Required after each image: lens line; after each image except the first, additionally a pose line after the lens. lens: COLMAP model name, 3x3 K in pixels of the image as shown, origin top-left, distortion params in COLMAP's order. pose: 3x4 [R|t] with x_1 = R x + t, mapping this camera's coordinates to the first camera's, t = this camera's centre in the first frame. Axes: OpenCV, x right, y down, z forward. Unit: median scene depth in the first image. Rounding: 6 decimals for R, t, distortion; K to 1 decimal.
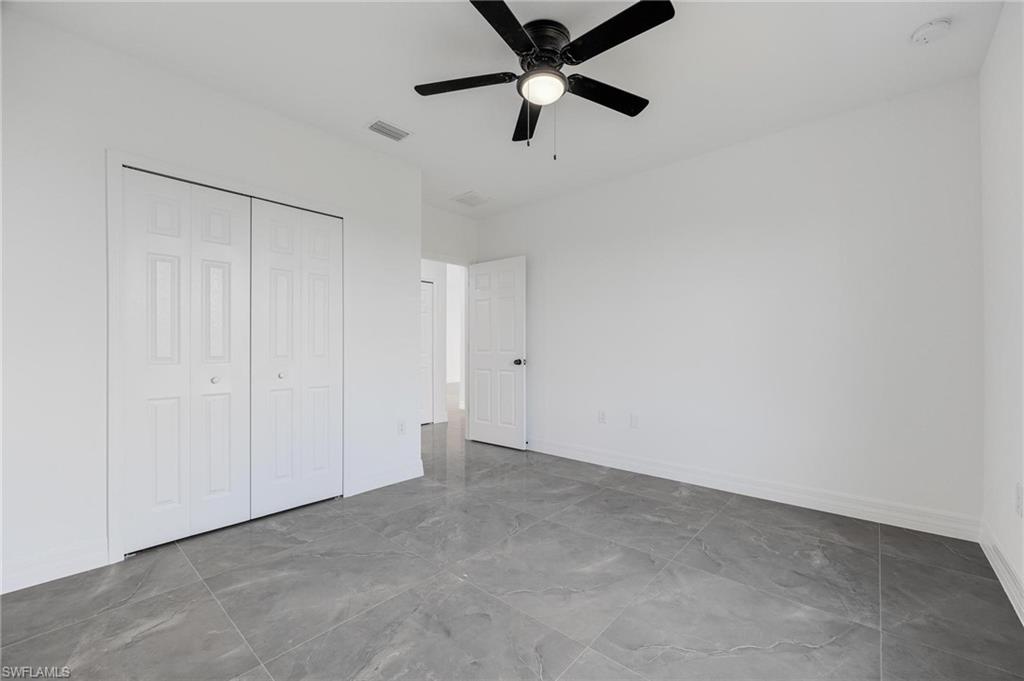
lens RADIAL K [[439.0, 0, 507.4], [0, 439.0, 342.5], [0, 0, 1]] dist [0.003945, 0.000455]
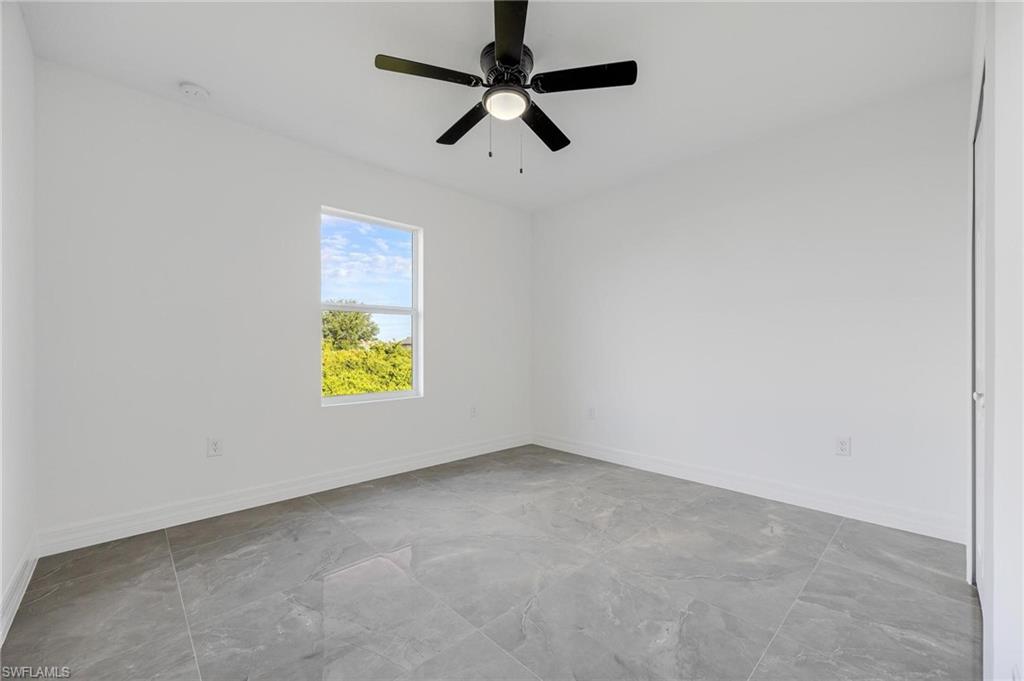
lens RADIAL K [[412.8, 0, 509.3], [0, 412.8, 348.1], [0, 0, 1]] dist [0.003908, 0.000402]
pose [[-0.996366, 0.004296, 0.085062, -0.012359], [0.003089, 0.999893, -0.014318, 0.023856], [-0.085115, -0.014003, -0.996273, 1.992964]]
